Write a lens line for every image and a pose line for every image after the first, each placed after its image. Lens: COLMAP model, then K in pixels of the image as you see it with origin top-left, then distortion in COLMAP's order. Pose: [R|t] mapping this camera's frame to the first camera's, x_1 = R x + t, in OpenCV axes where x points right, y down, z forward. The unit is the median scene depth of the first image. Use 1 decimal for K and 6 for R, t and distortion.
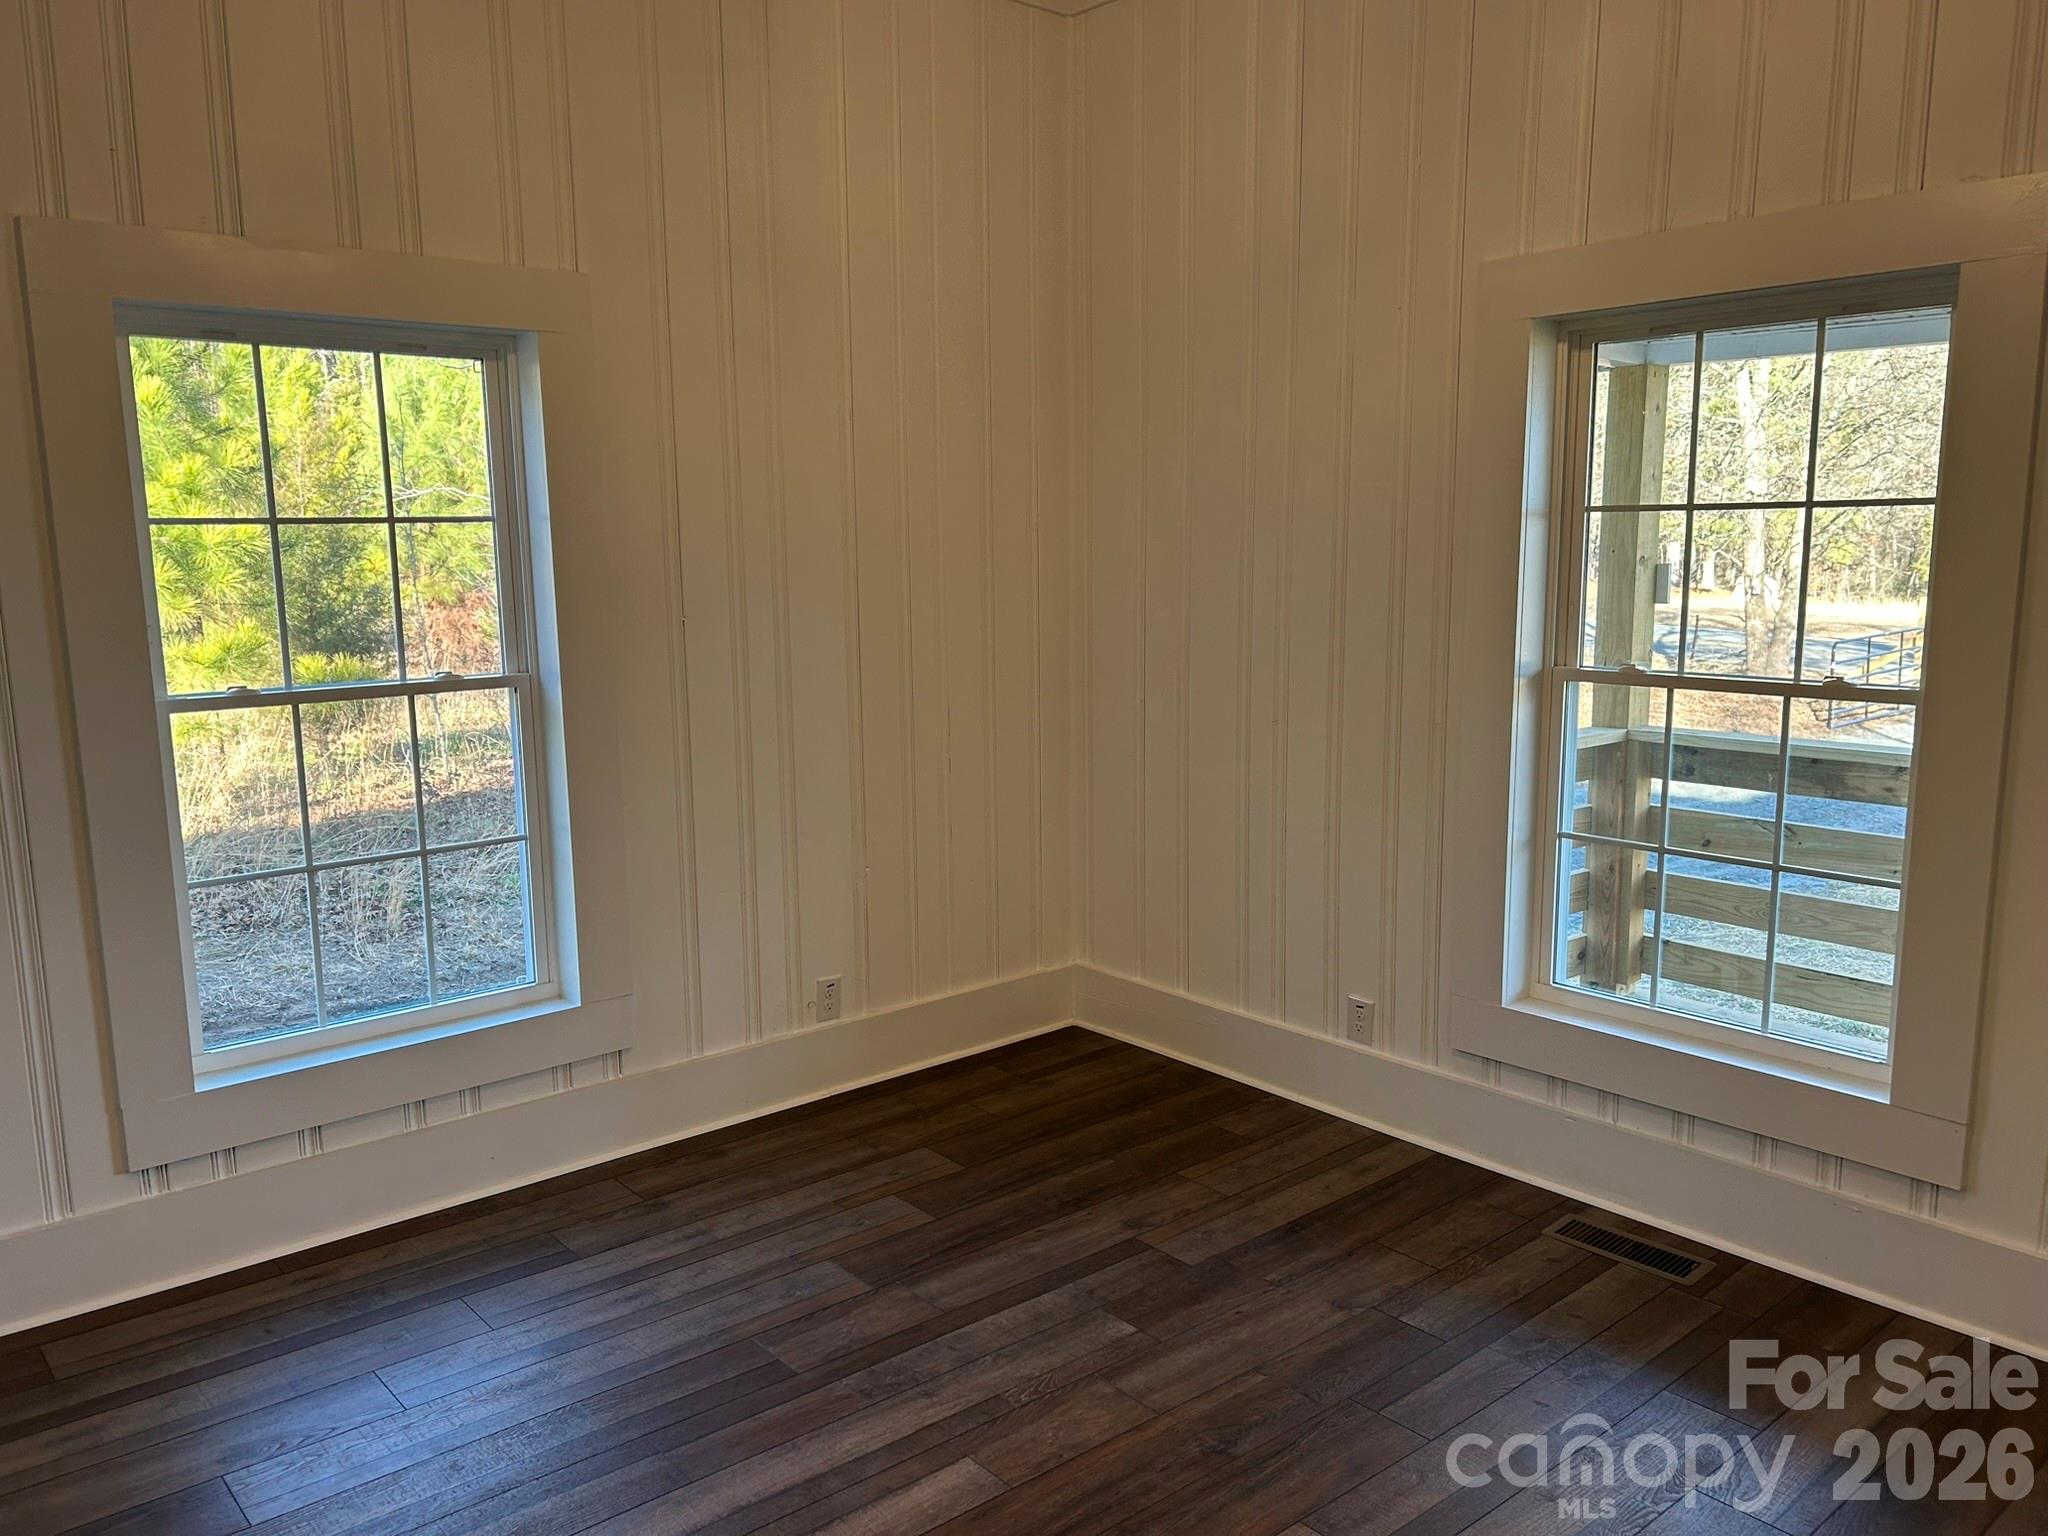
lens RADIAL K [[1544.9, 0, 1010.4], [0, 1544.9, 773.0], [0, 0, 1]] dist [0.083209, -0.086356]
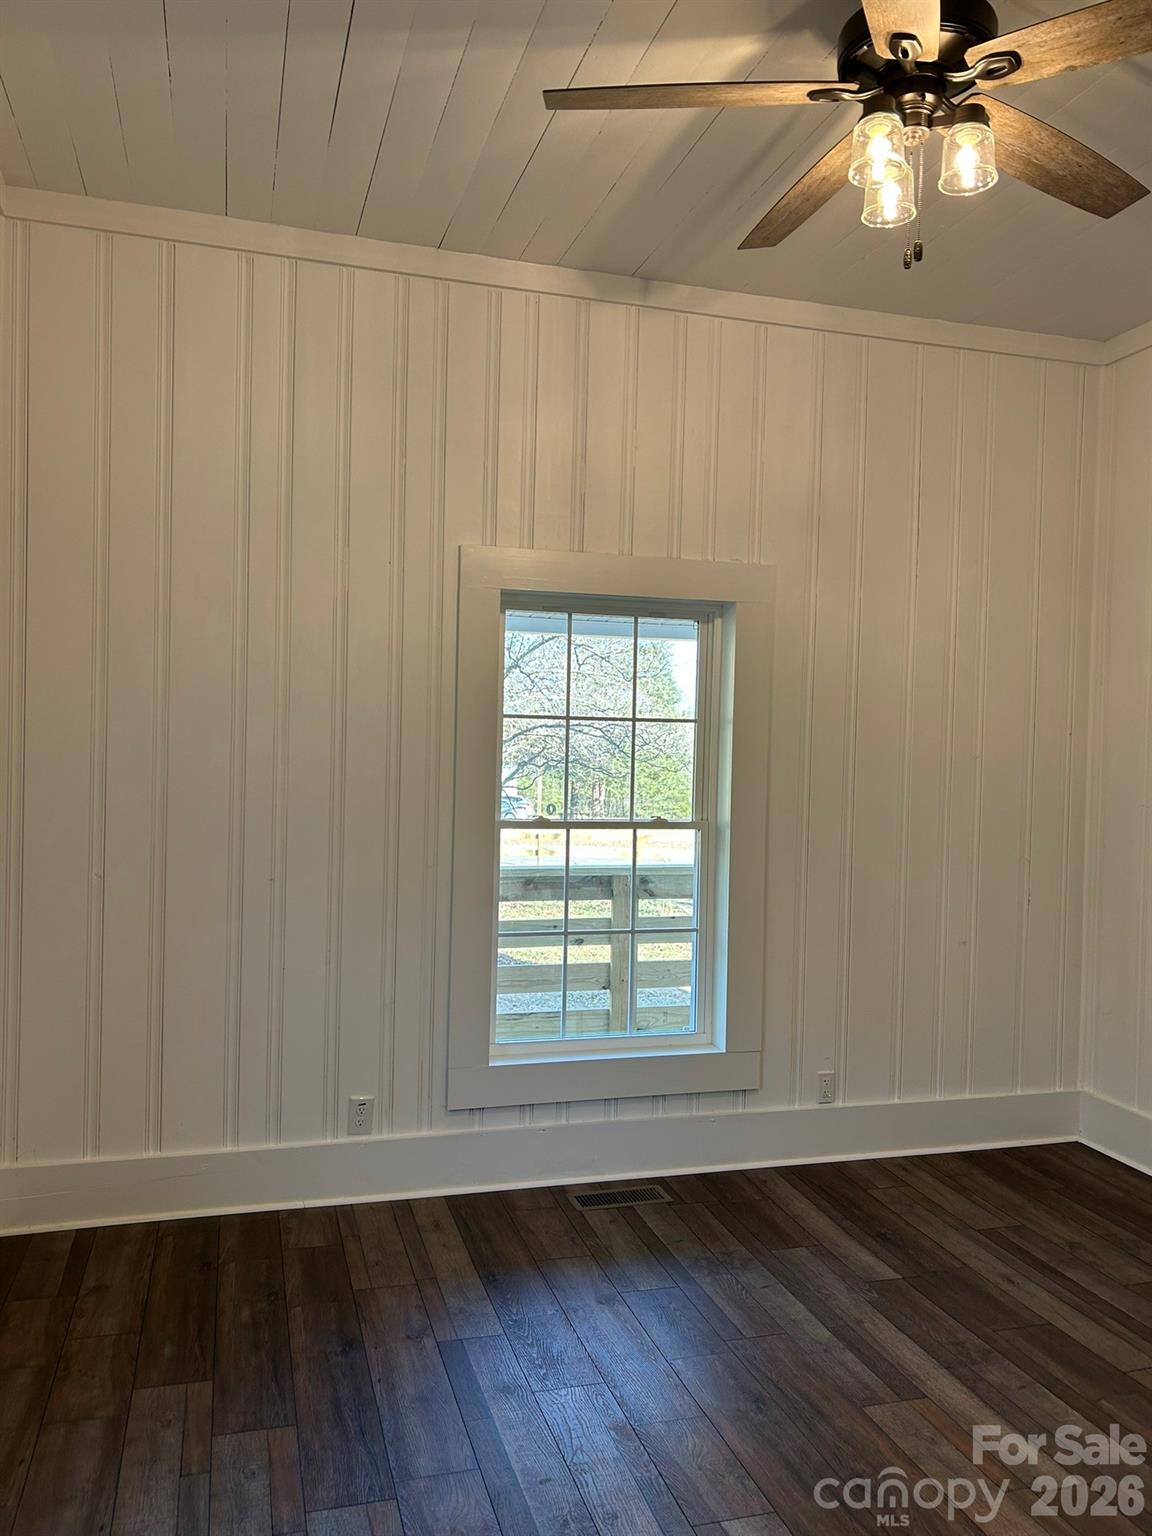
lens RADIAL K [[1167.4, 0, 565.4], [0, 1167.4, 751.9], [0, 0, 1]] dist [0.076438, -0.058921]
pose [[0.412192, 0.013672, 0.910994, -0.616451], [0.114995, 0.991110, -0.066905, -0.050169], [-0.903811, 0.132337, 0.406956, 0.476470]]
